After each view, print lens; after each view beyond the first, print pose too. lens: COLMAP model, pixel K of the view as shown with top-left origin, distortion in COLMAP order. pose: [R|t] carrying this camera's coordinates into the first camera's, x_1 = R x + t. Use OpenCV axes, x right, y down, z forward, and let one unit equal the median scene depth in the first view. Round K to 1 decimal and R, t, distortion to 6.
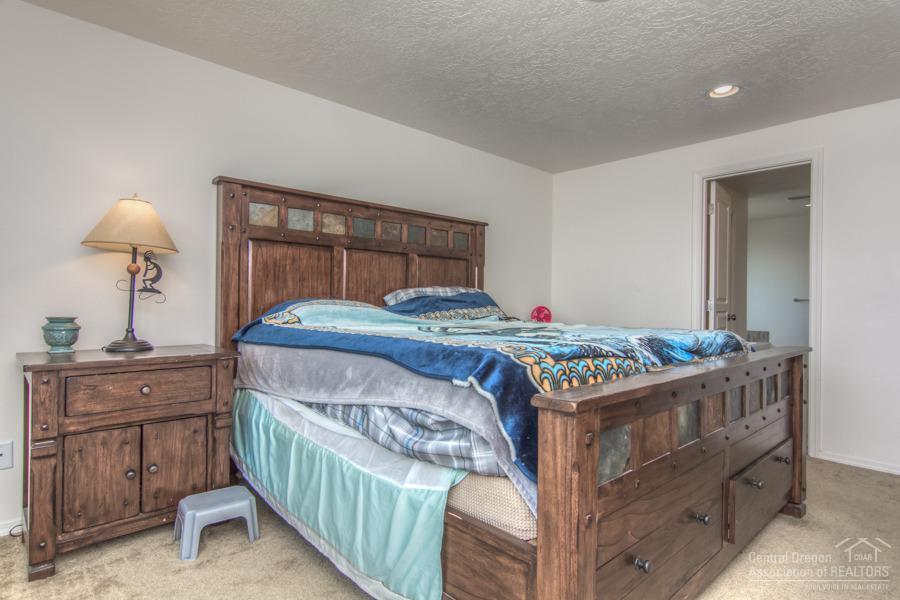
lens RADIAL K [[475.9, 0, 450.0], [0, 475.9, 300.0], [0, 0, 1]] dist [-0.001977, -0.000321]
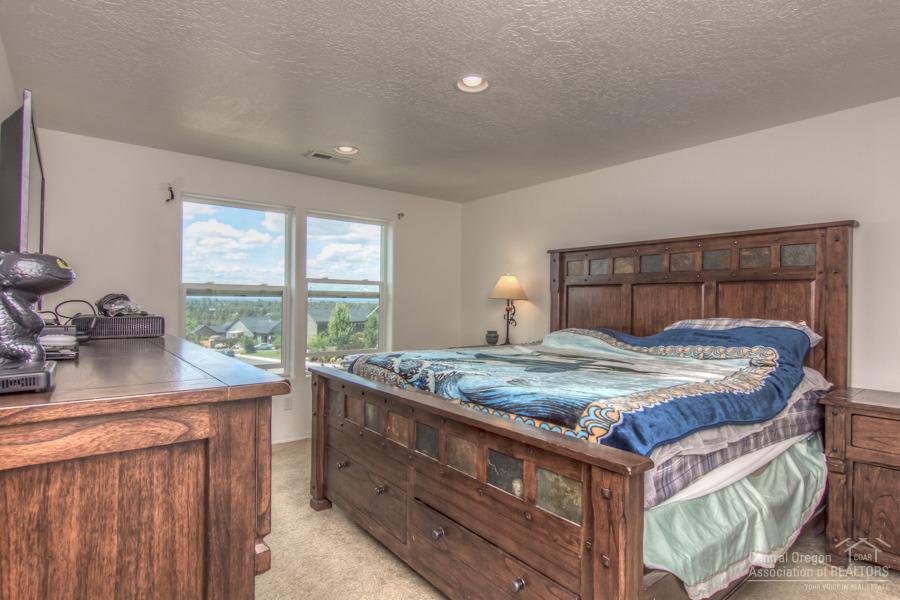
lens RADIAL K [[475.9, 0, 450.0], [0, 475.9, 300.0], [0, 0, 1]] dist [-0.001977, -0.000321]
pose [[-0.067112, -0.014934, -0.997634, 0.933439], [-0.006850, 0.999871, -0.014507, -0.049338], [0.997722, 0.005860, -0.067205, 0.612860]]
